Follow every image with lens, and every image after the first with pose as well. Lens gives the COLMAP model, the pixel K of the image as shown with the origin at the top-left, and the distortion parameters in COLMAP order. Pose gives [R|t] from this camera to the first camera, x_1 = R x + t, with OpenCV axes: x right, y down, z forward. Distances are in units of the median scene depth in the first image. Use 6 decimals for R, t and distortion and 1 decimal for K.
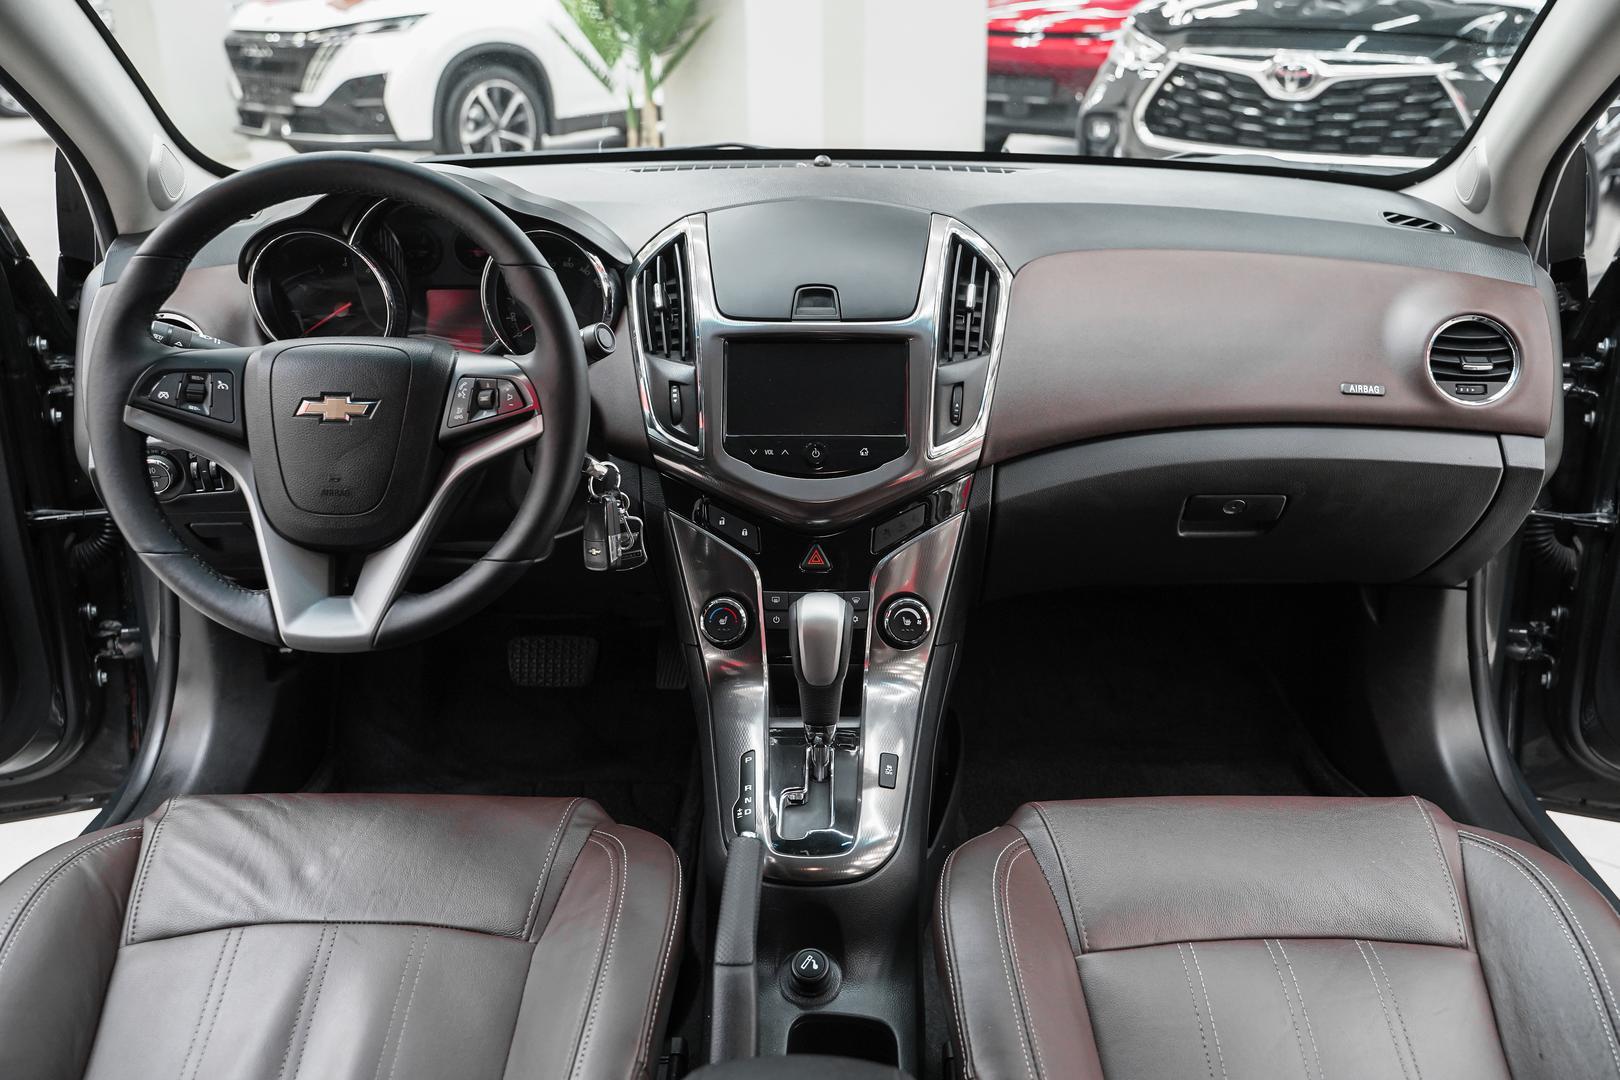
lens RADIAL K [[1401.4, 0, 810.0], [0, 1401.4, 540.0], [0, 0, 1]] dist [-0.007379, -0.006627]
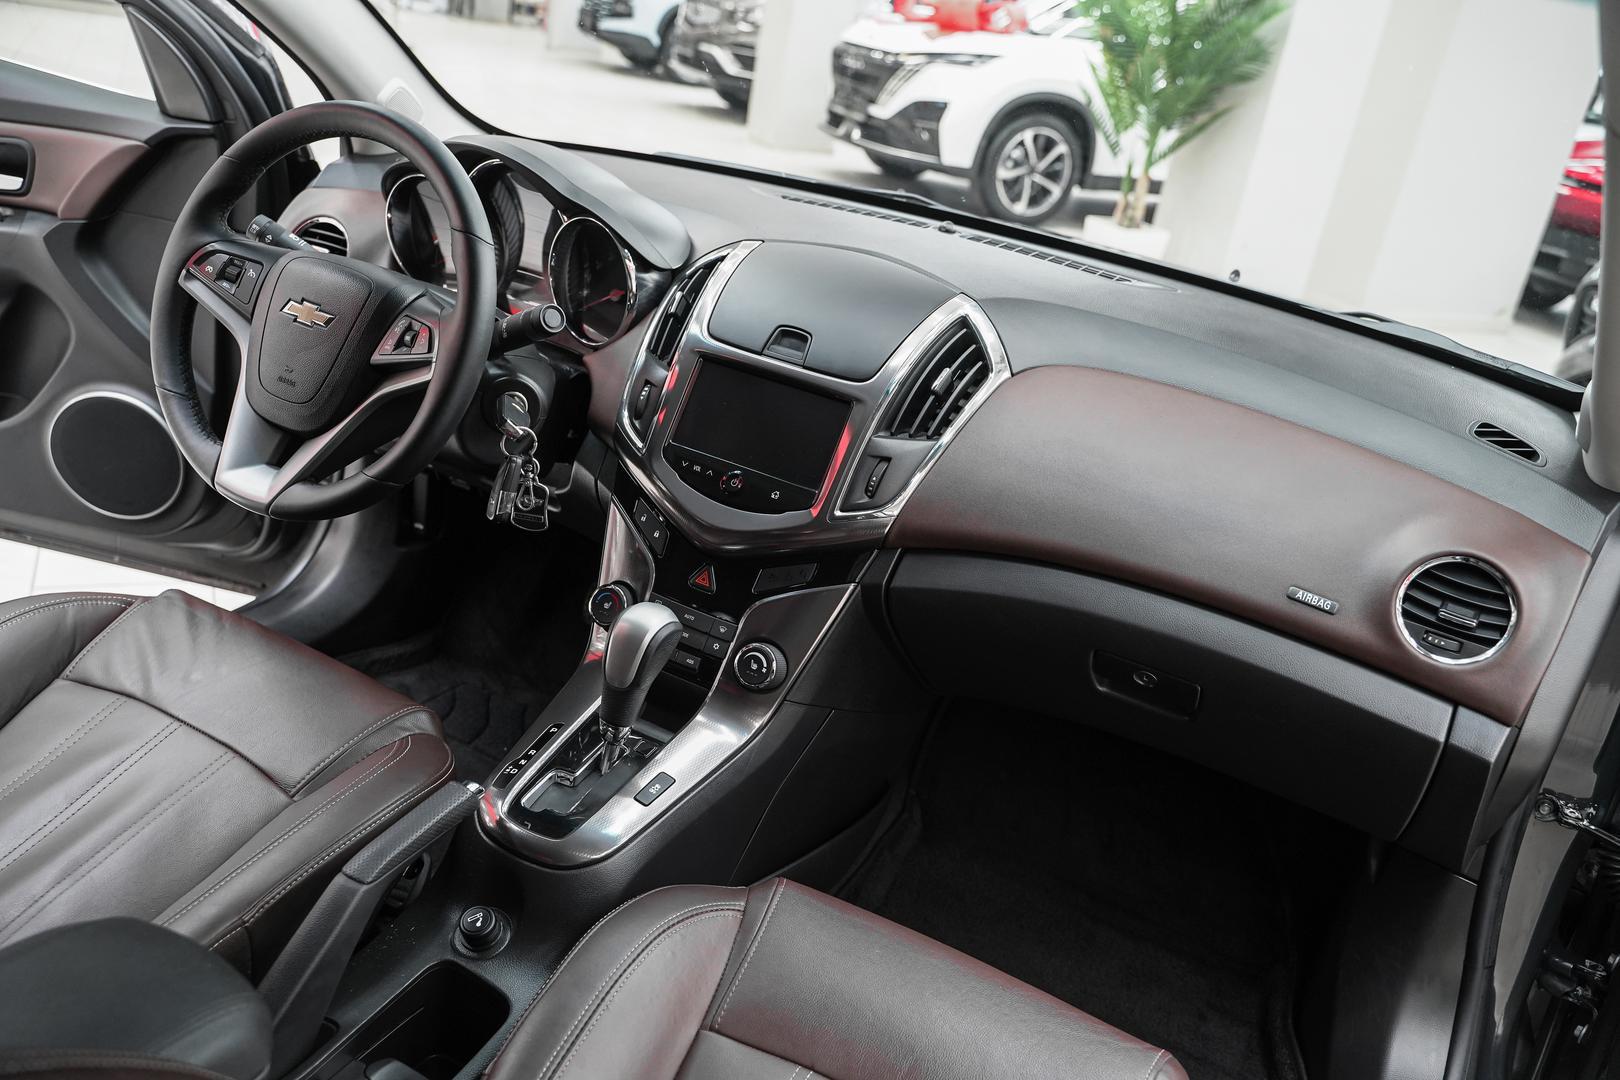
lens RADIAL K [[1330.4, 0, 810.0], [0, 1330.4, 540.0], [0, 0, 1]] dist [-0.007426, 0.002395]
pose [[0.870613, 0.309536, -0.382387, 0.427562], [-0.317716, 0.947194, 0.043367, -0.079171], [0.375618, 0.083735, 0.922984, 0.114396]]
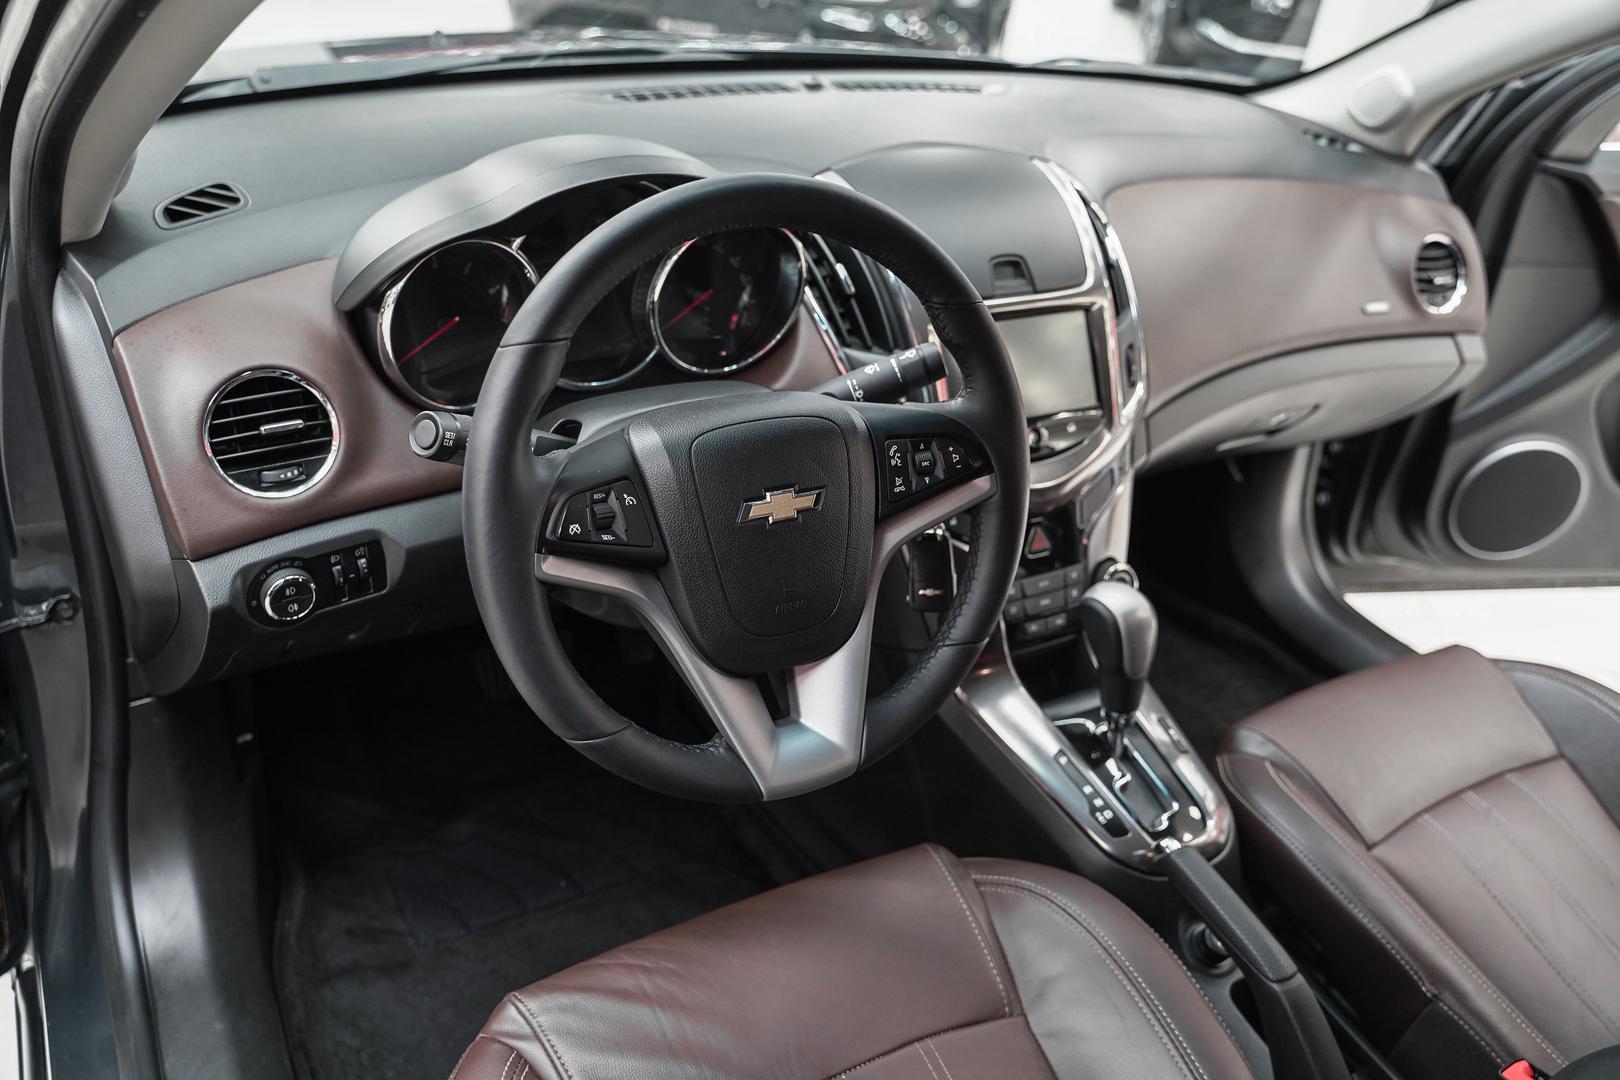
lens RADIAL K [[1330.4, 0, 810.0], [0, 1330.4, 540.0], [0, 0, 1]] dist [-0.007426, 0.002395]
pose [[0.846972, -0.189340, 0.496778, -0.590573], [0.100380, 0.974578, 0.200306, -0.188648], [-0.522075, -0.119787, 0.844446, 0.291816]]
